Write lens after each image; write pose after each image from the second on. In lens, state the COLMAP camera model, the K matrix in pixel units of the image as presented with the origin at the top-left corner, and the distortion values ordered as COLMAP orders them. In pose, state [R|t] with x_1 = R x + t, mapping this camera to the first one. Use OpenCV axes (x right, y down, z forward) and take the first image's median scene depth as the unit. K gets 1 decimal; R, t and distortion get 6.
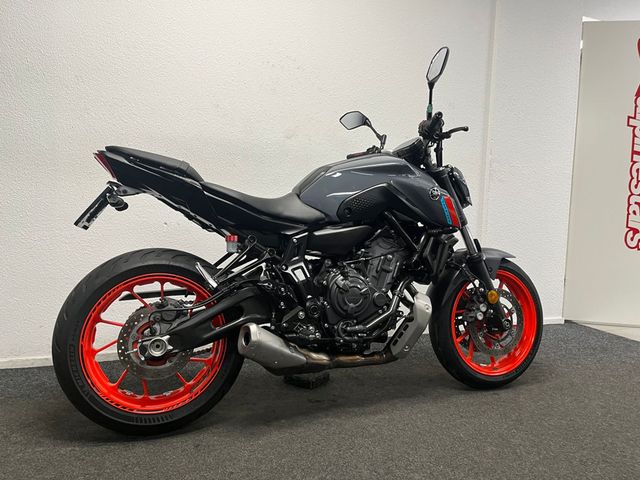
lens RADIAL K [[488.9, 0, 324.1], [0, 488.9, 234.8], [0, 0, 1]] dist [0.051685, -0.061763]
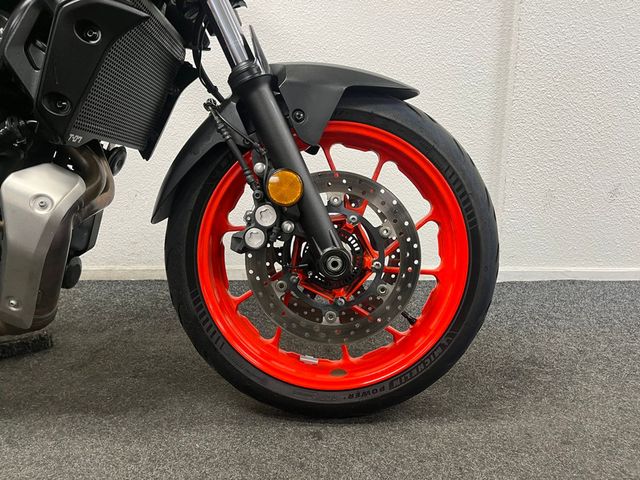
lens RADIAL K [[488.9, 0, 317.2], [0, 488.9, 235.8], [0, 0, 1]] dist [0.051685, -0.061763]
pose [[0.929180, 0.039706, -0.367488, 0.585016], [0.006018, 0.992457, 0.122449, 0.137775], [0.369578, -0.115988, 0.921932, 0.783151]]
